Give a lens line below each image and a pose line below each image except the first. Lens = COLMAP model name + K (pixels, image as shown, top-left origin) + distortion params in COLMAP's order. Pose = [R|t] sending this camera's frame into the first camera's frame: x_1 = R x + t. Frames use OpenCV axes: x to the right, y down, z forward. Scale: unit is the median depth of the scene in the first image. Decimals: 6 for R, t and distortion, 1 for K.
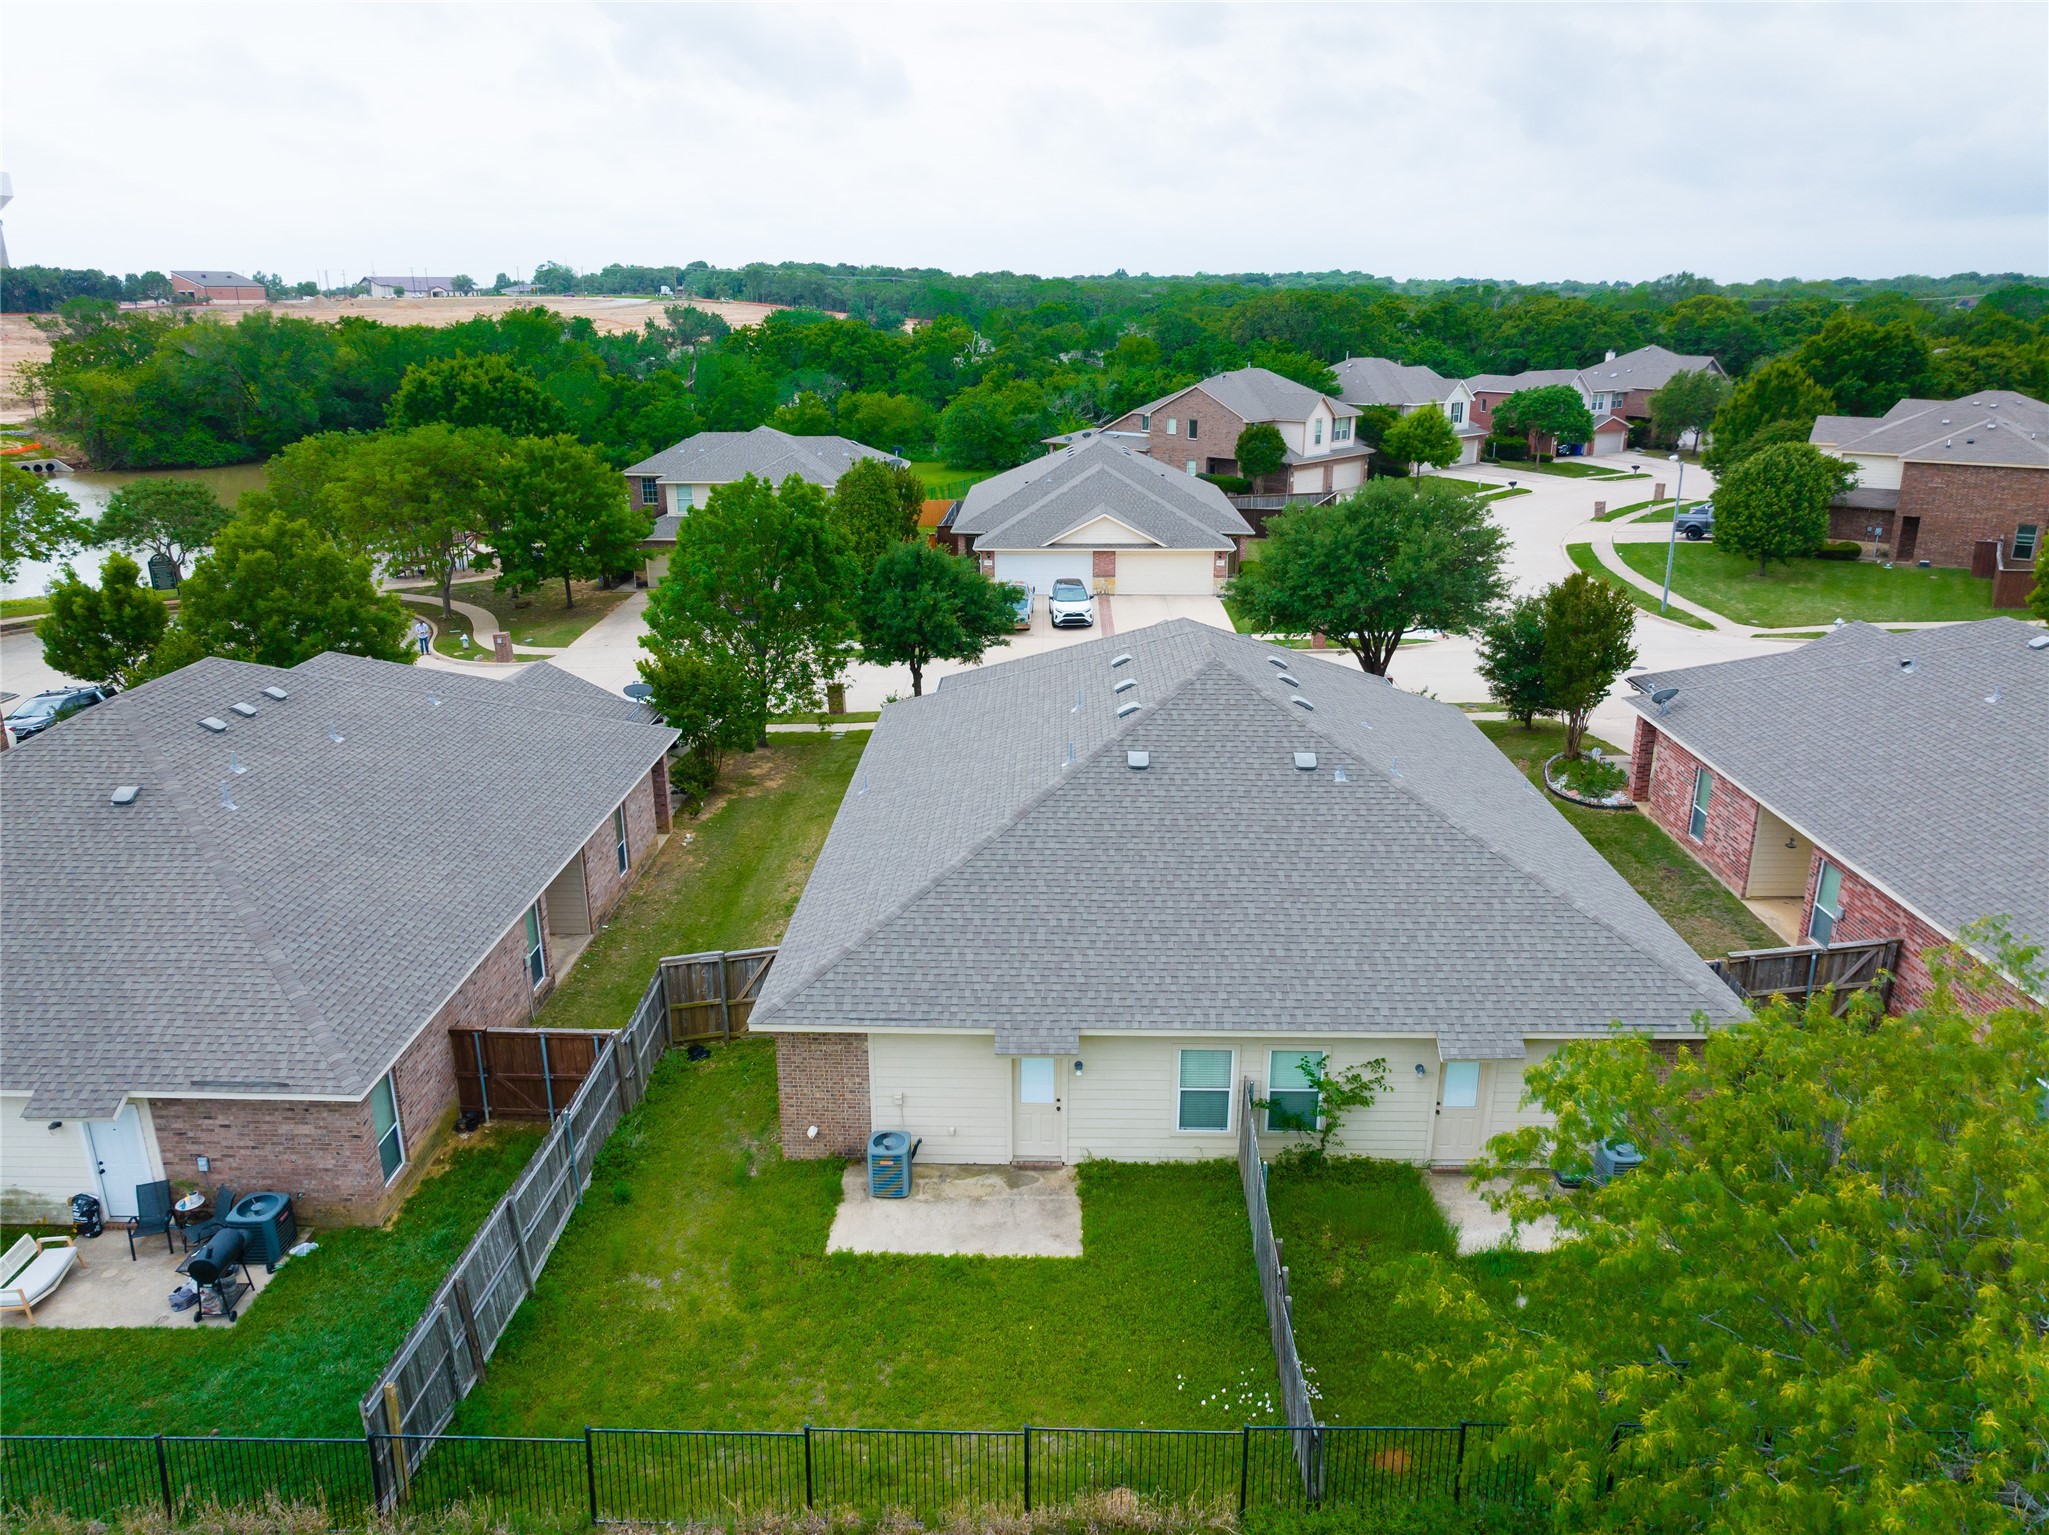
lens RADIAL K [[1431.1, 0, 1028.0], [0, 1431.1, 761.5], [0, 0, 1]] dist [-0.027188, 0.010731]
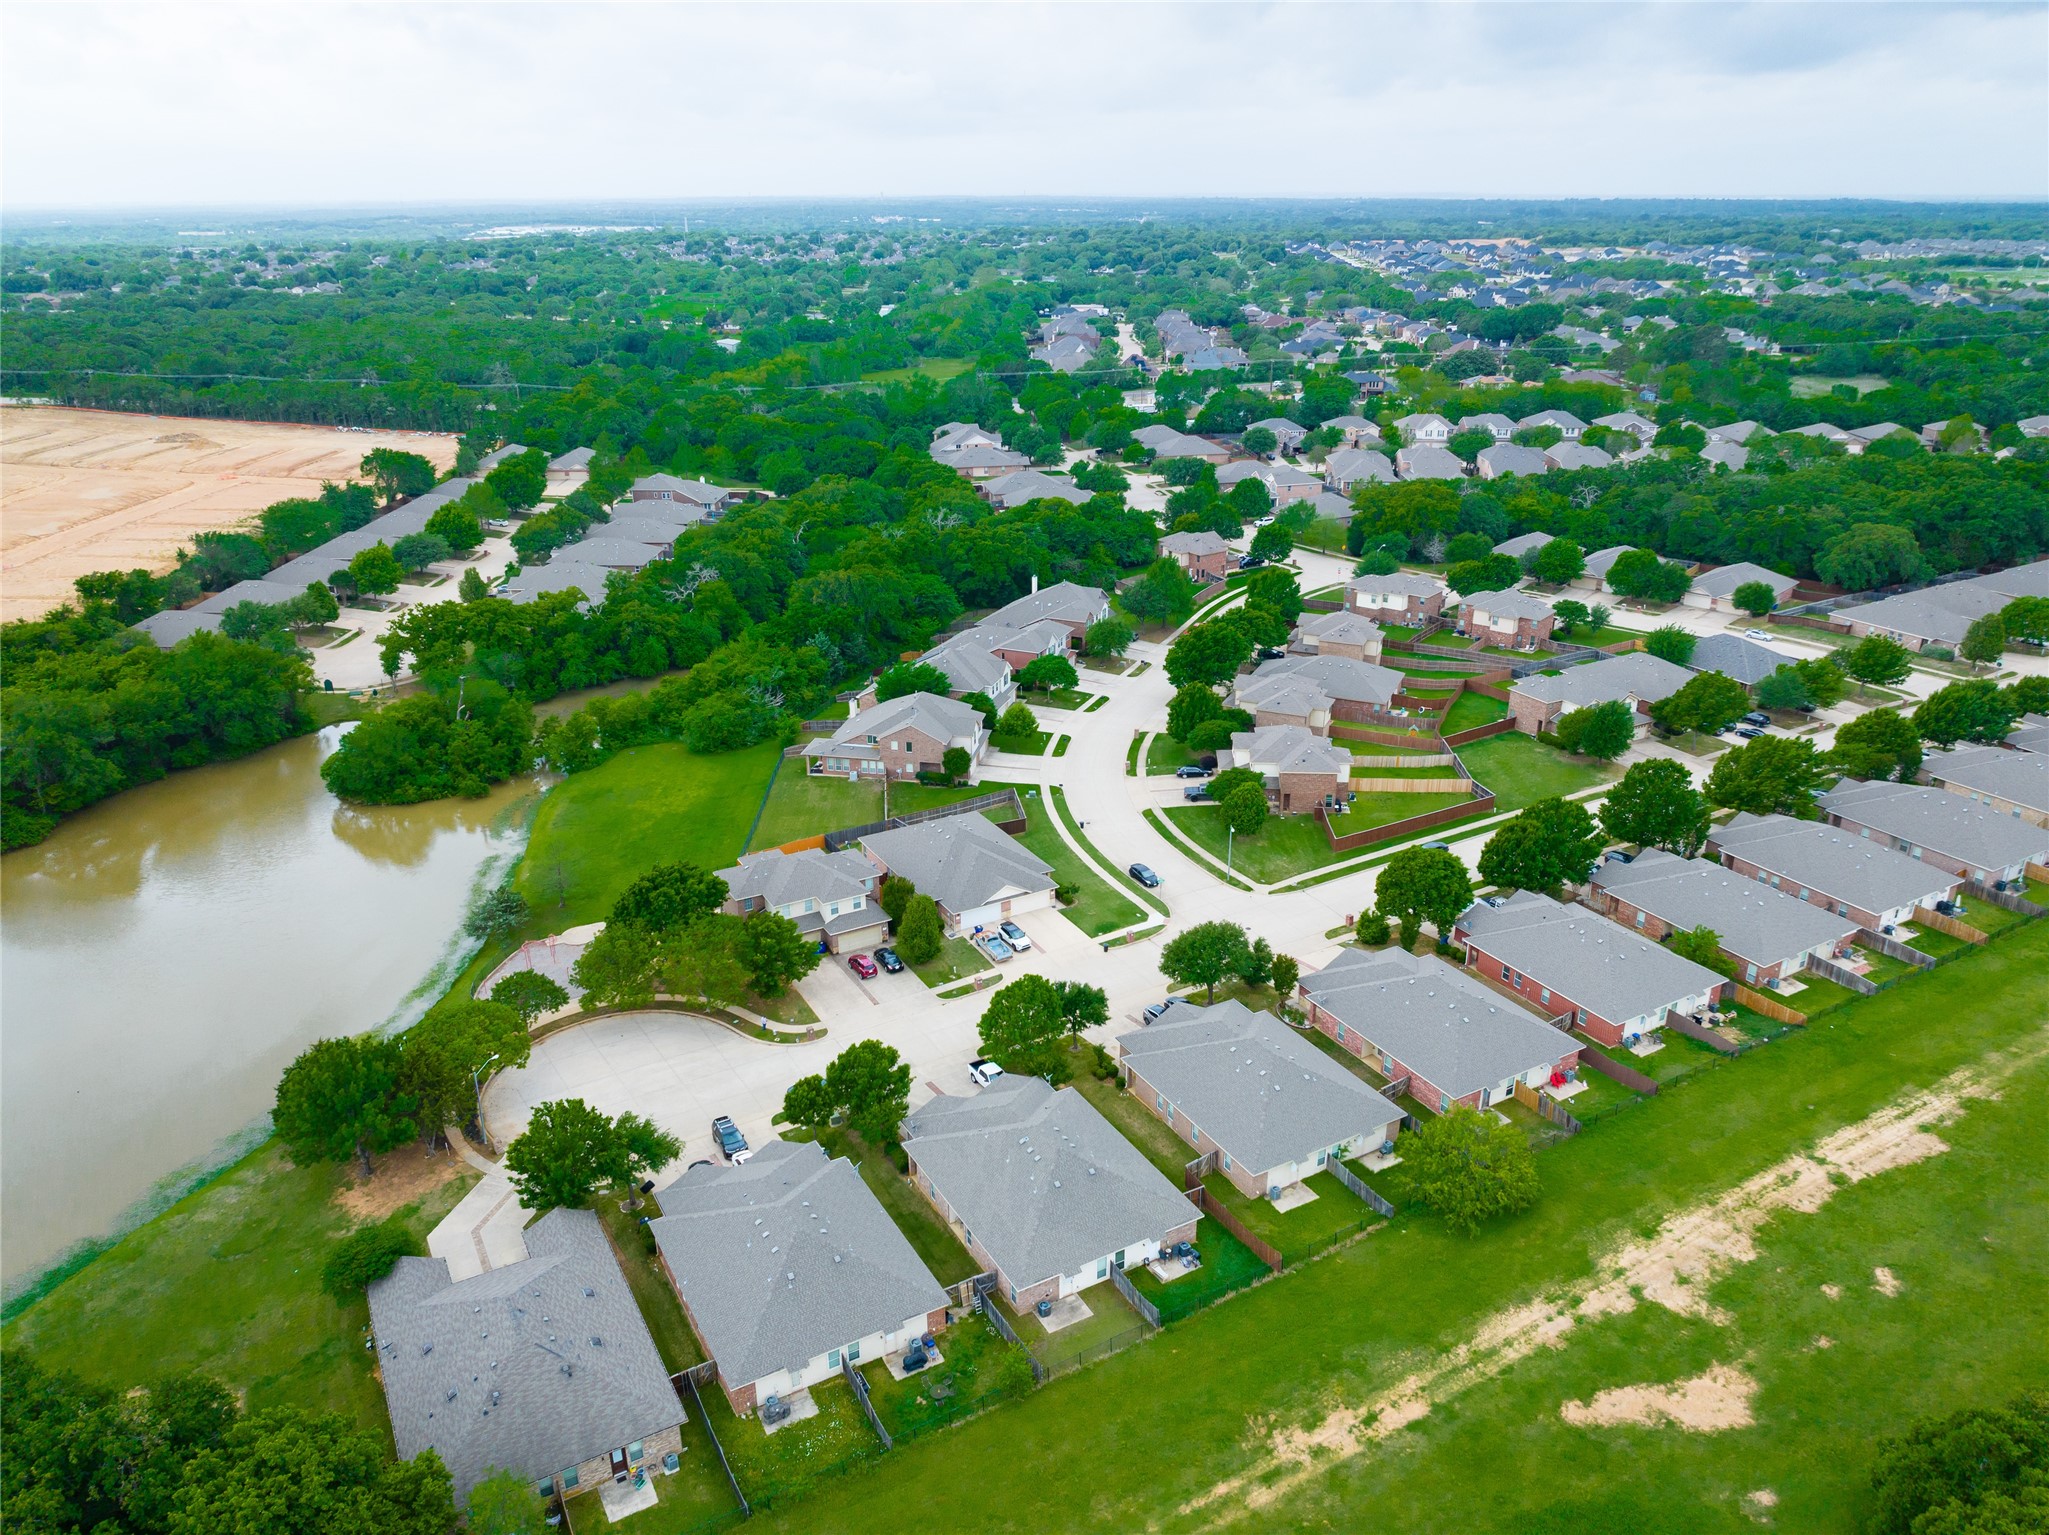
lens RADIAL K [[1431.1, 0, 1022.1], [0, 1431.1, 768.0], [0, 0, 1]] dist [-0.027188, 0.010731]
pose [[0.859337, -0.191793, 0.474084, -0.844973], [0.159431, 0.981284, 0.107995, -0.531691], [-0.485924, -0.017221, 0.873831, -0.827226]]
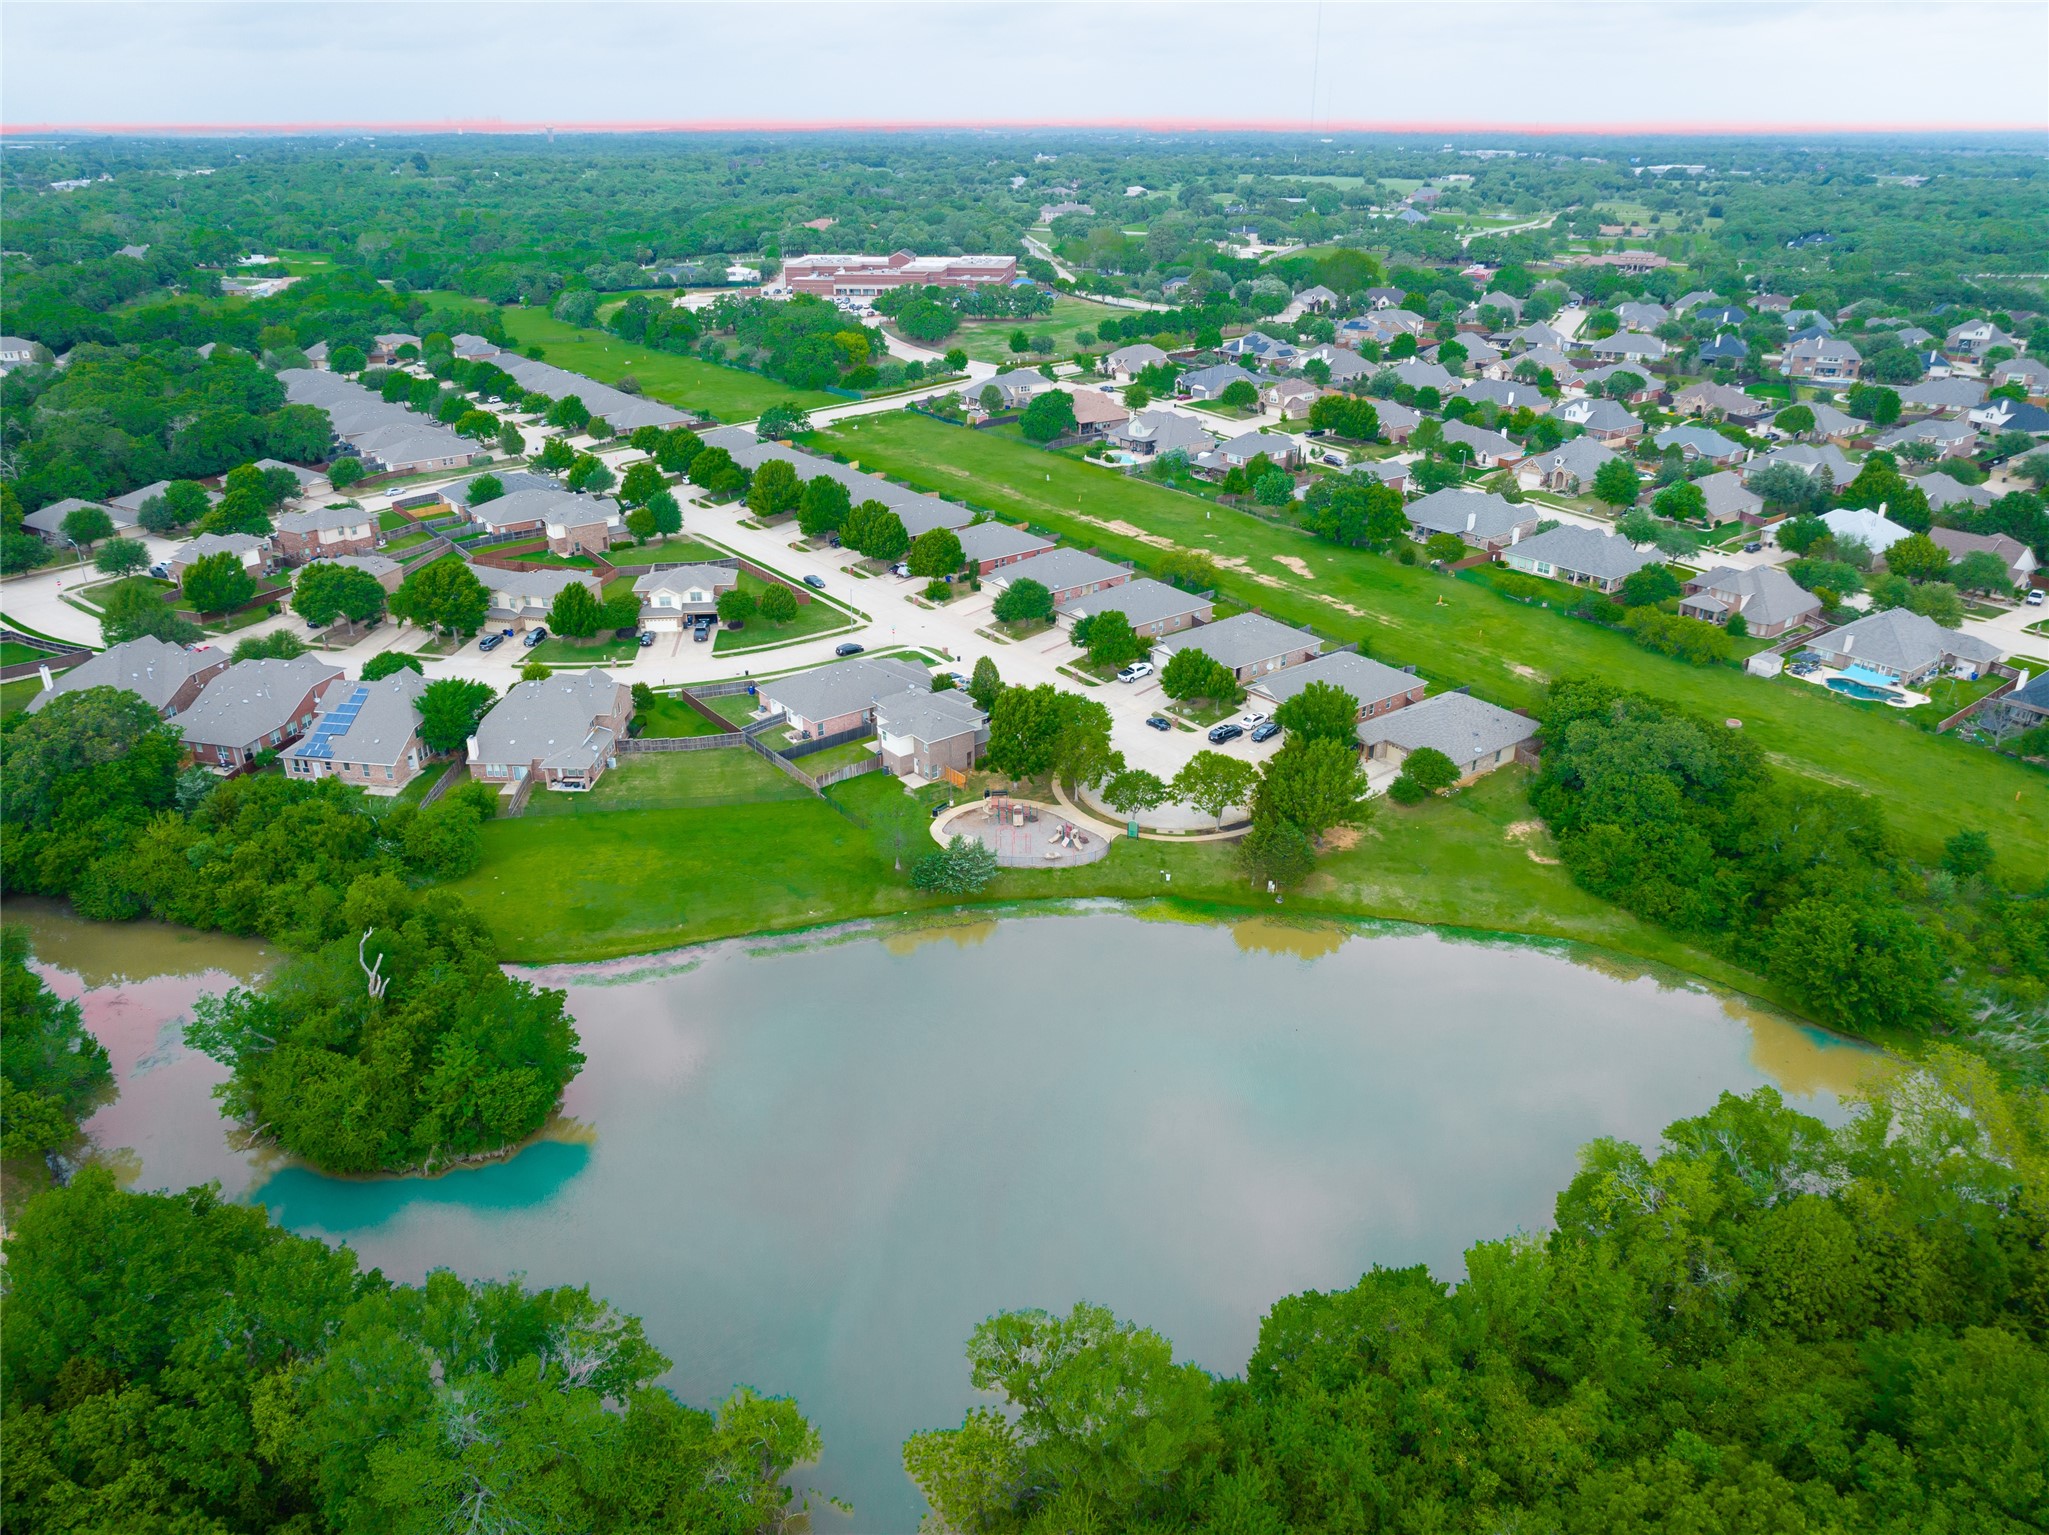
lens RADIAL K [[1431.1, 0, 1026.0], [0, 1431.1, 764.7], [0, 0, 1]] dist [-0.027188, 0.010731]
pose [[-0.636998, -0.316924, 0.702703, -1.985738], [0.236668, 0.787148, 0.569549, -1.461265], [-0.733636, 0.529109, -0.426406, 2.010713]]
